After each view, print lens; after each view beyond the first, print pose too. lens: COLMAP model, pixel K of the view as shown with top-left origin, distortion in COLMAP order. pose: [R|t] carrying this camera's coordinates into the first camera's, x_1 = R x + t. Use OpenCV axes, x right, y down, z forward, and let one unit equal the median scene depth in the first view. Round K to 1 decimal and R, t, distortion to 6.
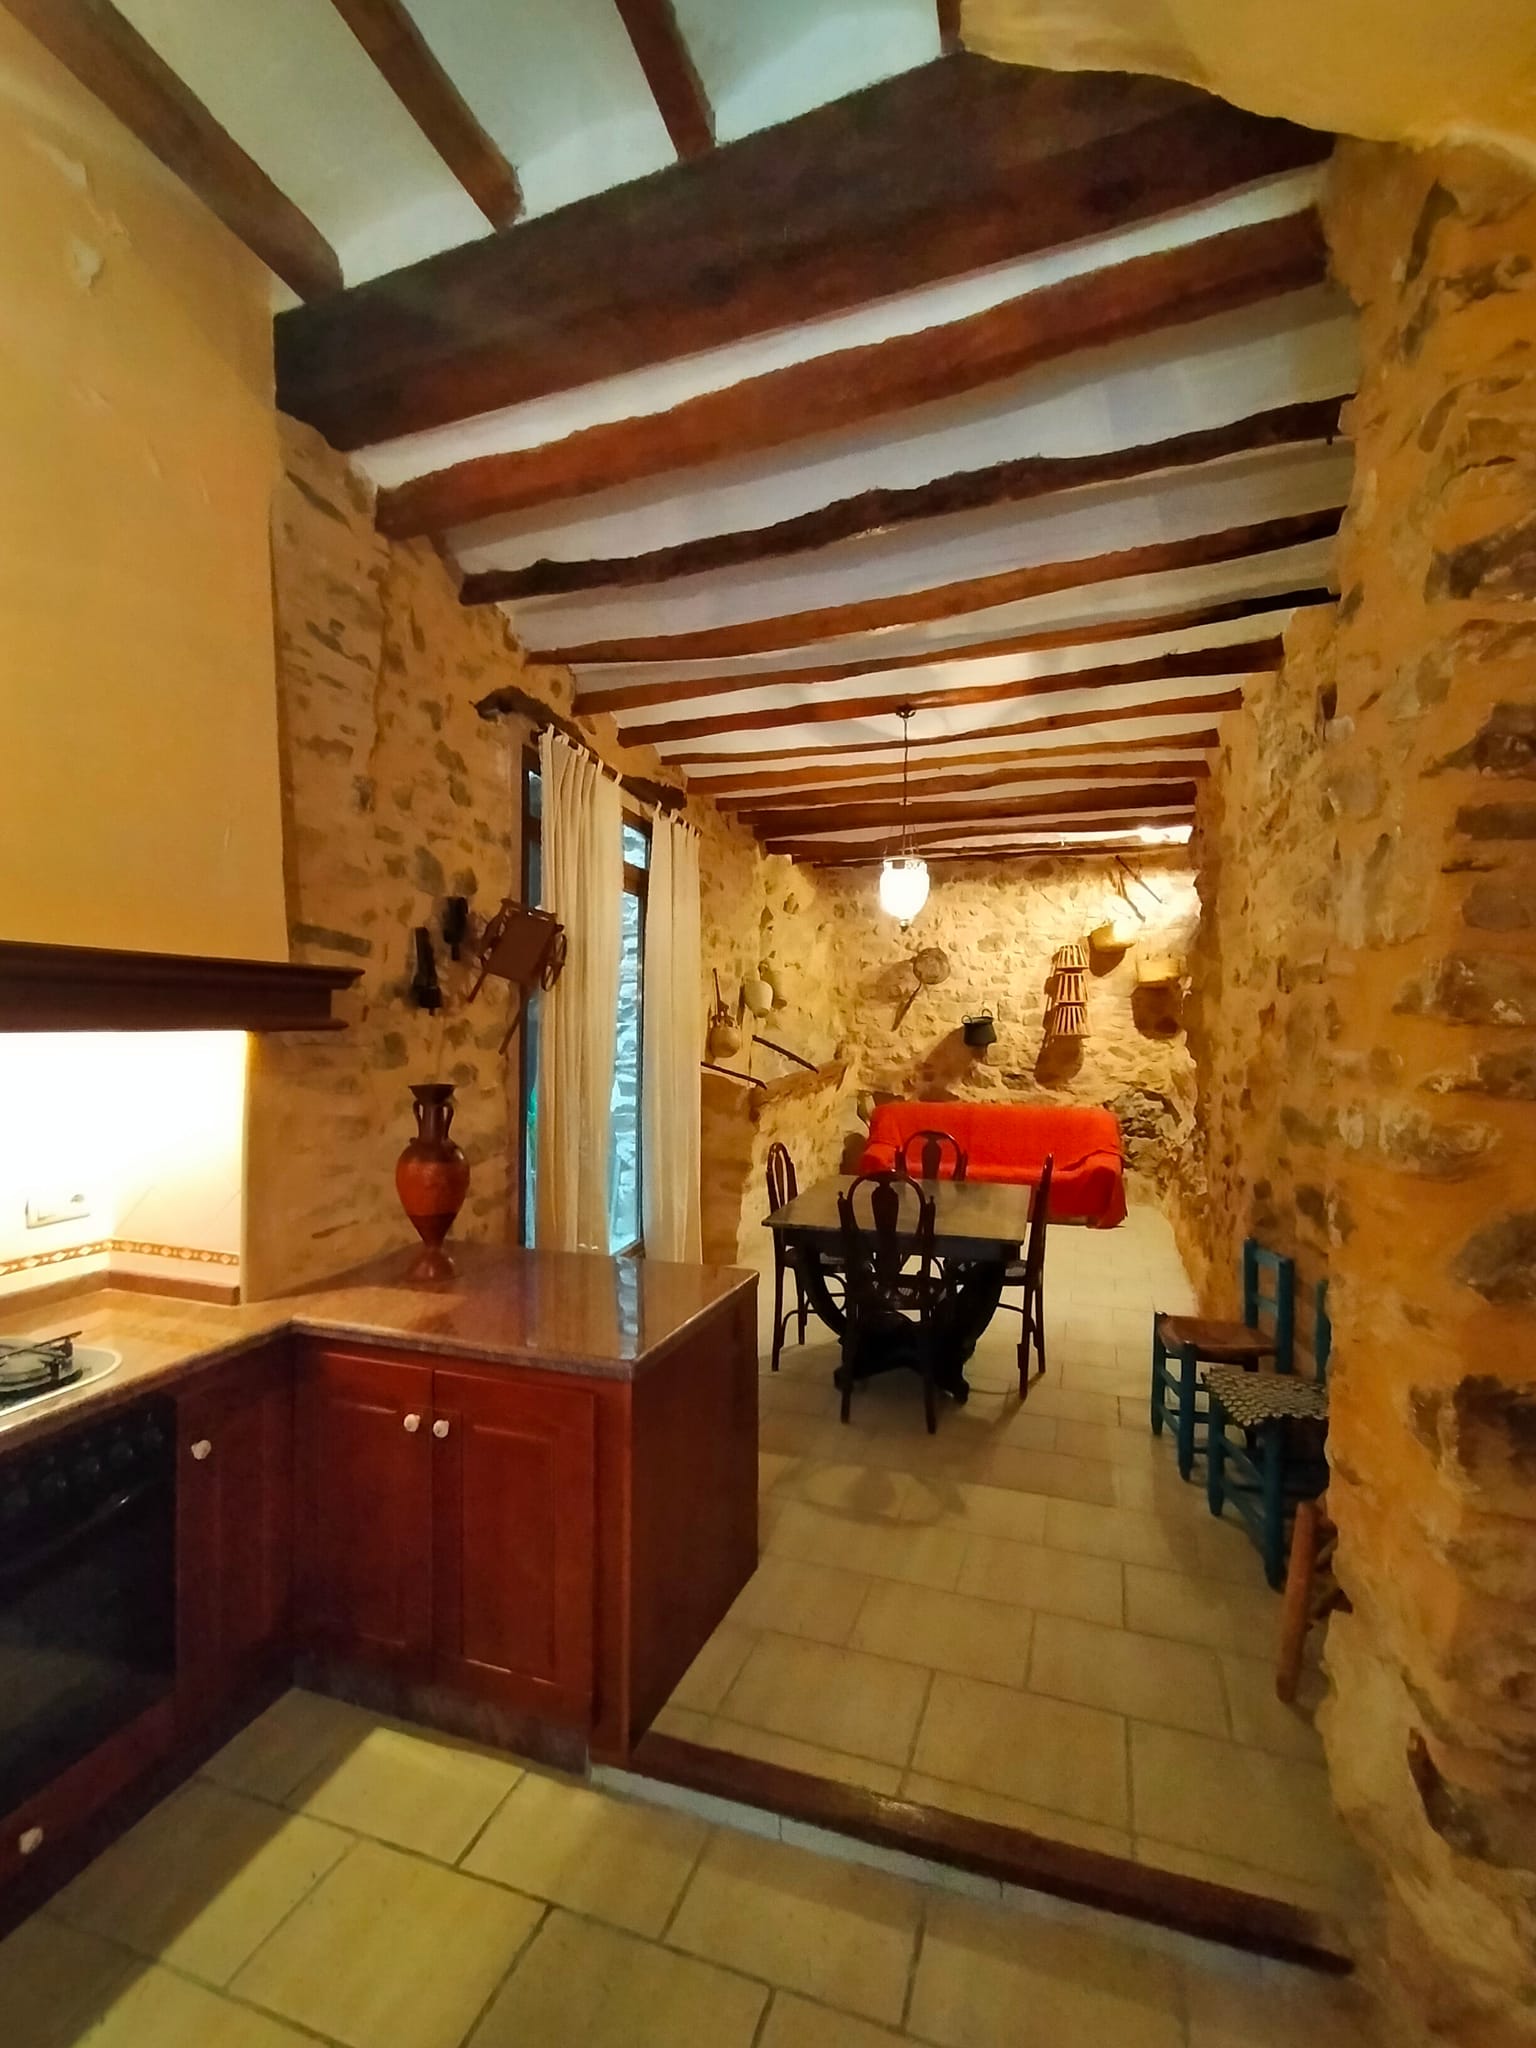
lens RADIAL K [[933.8, 0, 769.9], [0, 933.8, 1033.8], [0, 0, 1]] dist [-0.003885, 0.002683]
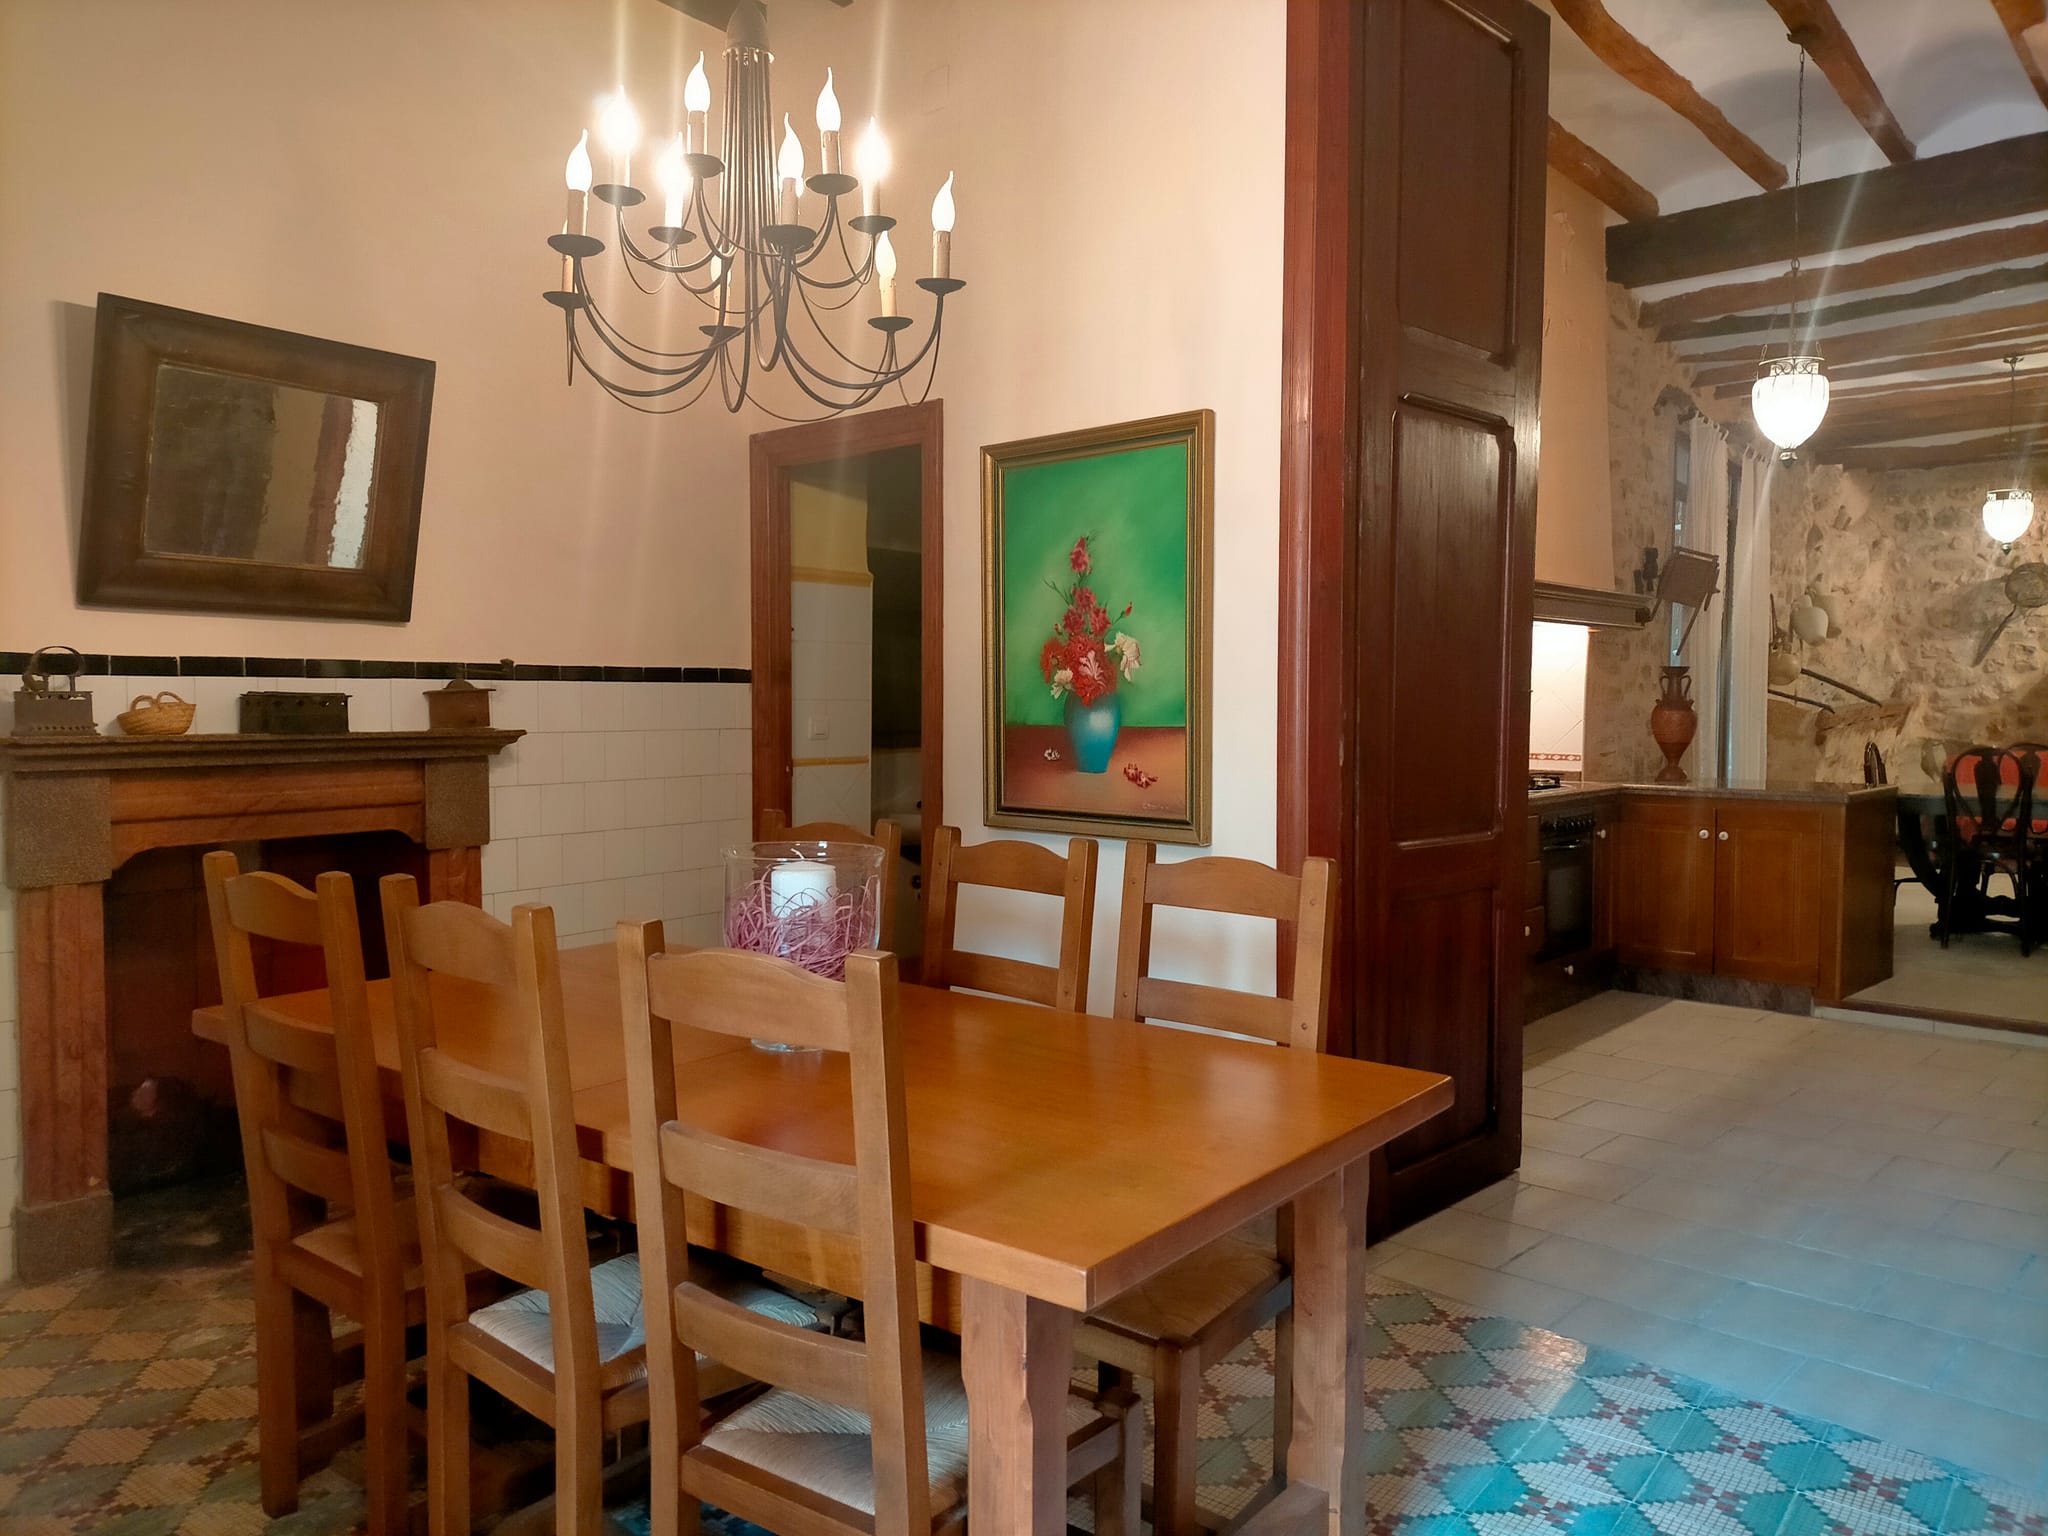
lens RADIAL K [[1511.8, 0, 1023.6], [0, 1511.8, 771.8], [0, 0, 1]] dist [0.049761, -0.048867]
pose [[0.918240, 0.015370, -0.395725, -0.124957], [-0.001432, 0.999369, 0.035491, 0.052783], [0.396021, -0.032022, 0.917683, -0.695929]]
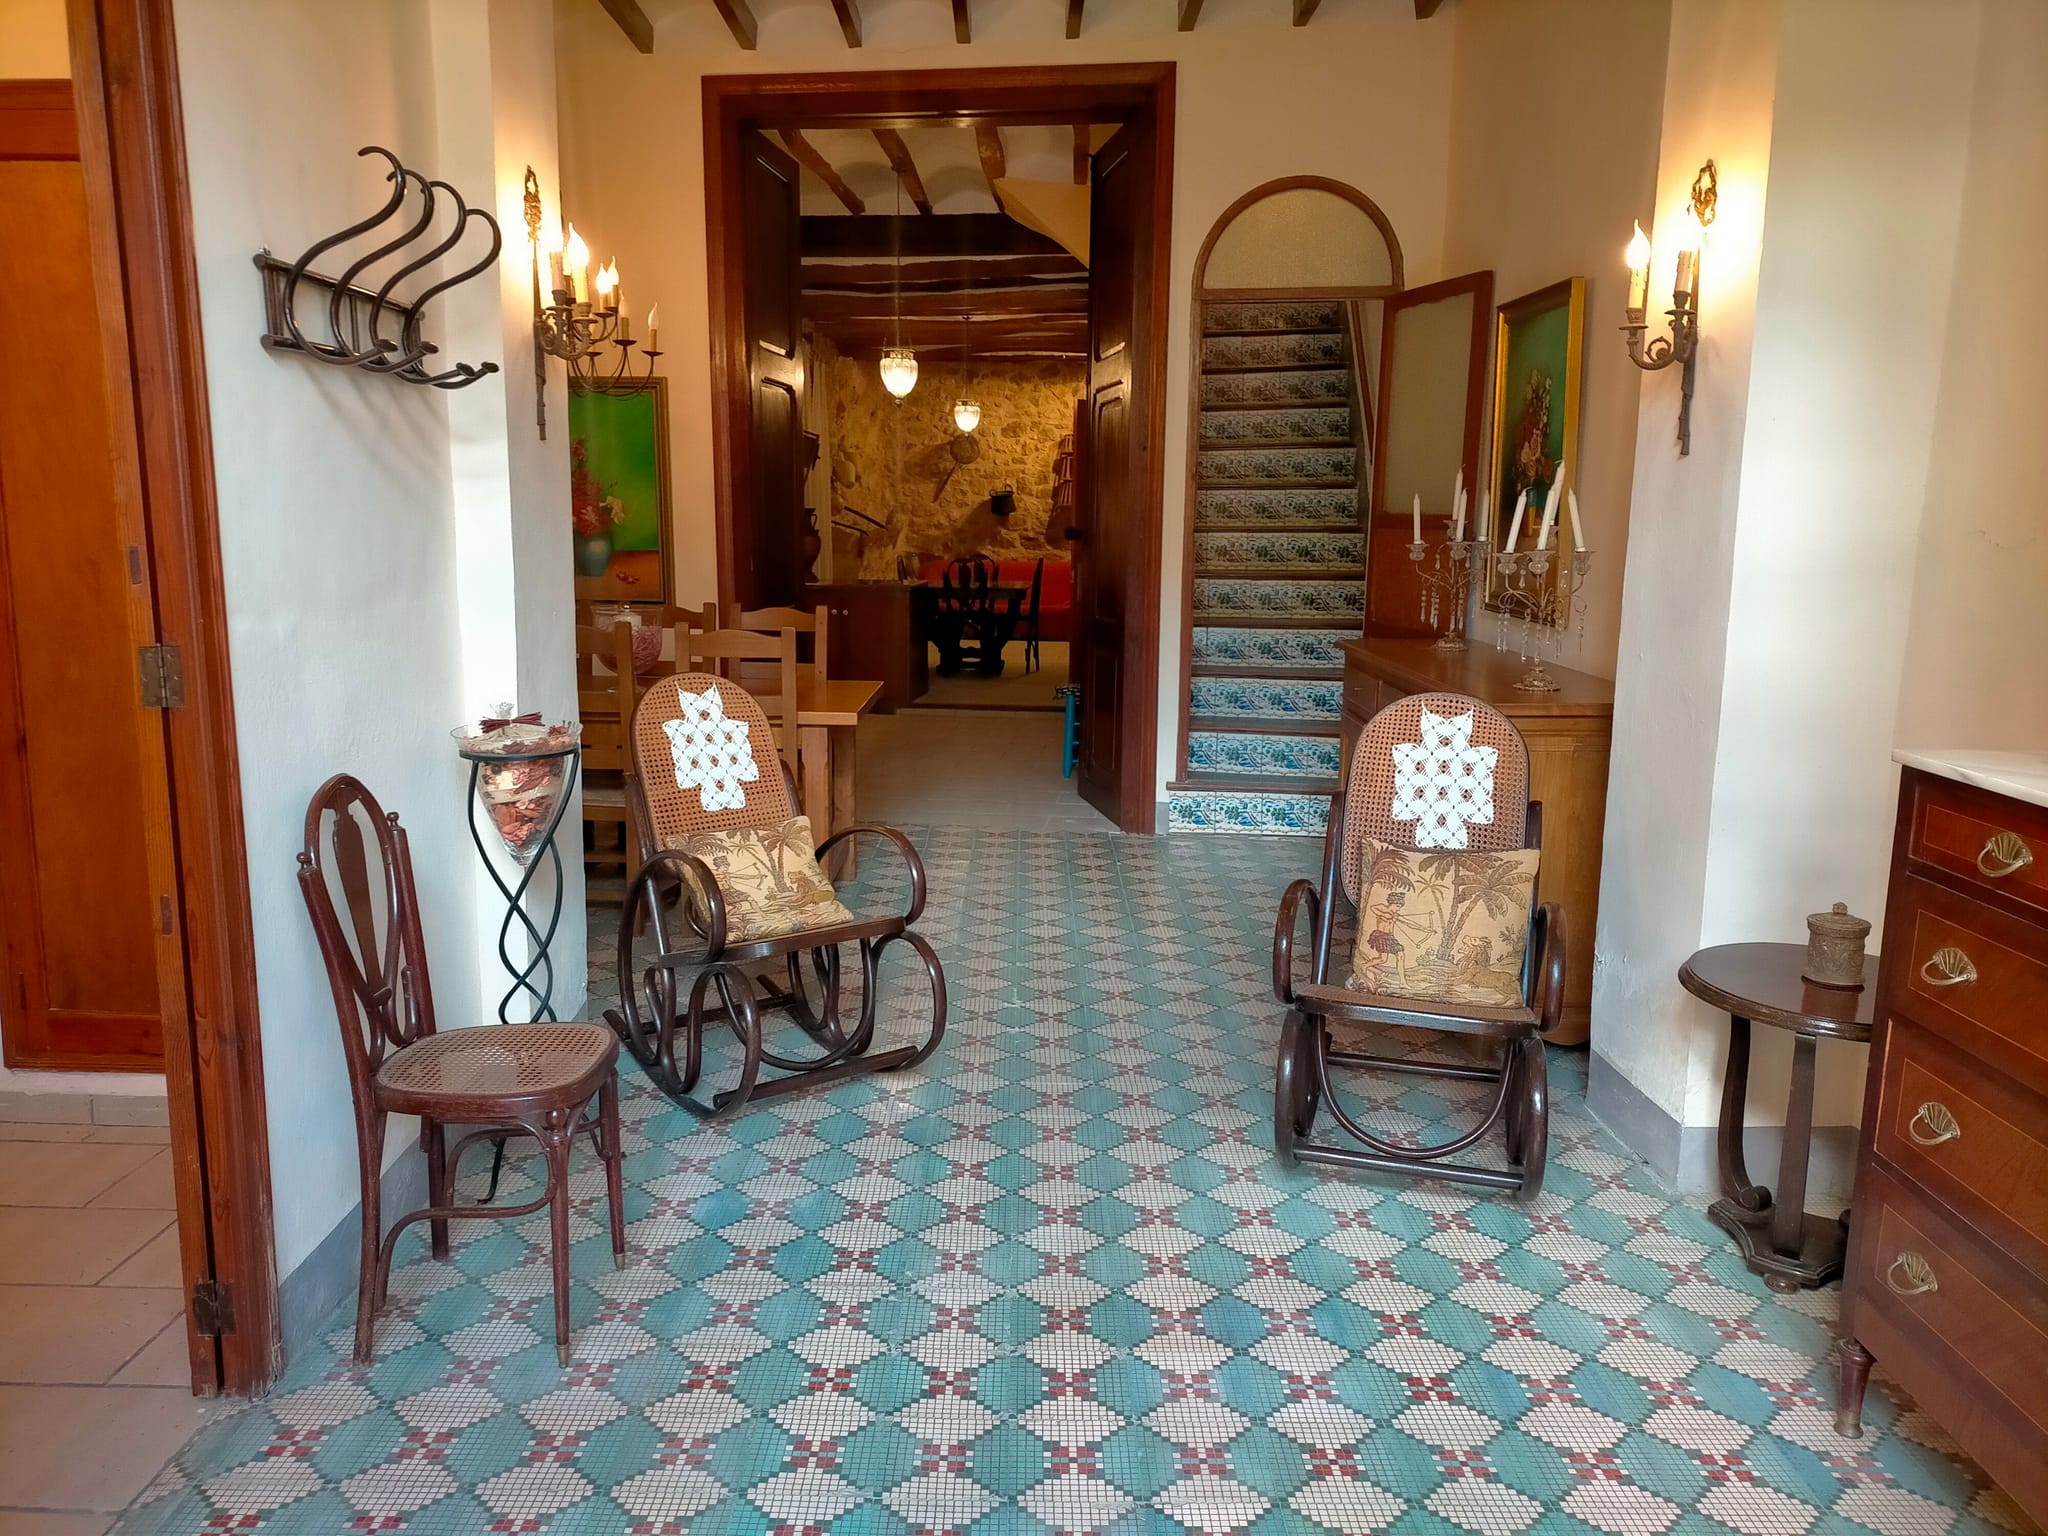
lens RADIAL K [[1511.8, 0, 1028.7], [0, 1511.8, 797.9], [0, 0, 1]] dist [0.049761, -0.048867]
pose [[0.970284, -0.040785, 0.238506, -0.288680], [-0.000929, 0.985057, 0.172229, 0.044298], [-0.241966, -0.167332, 0.955747, -1.209035]]
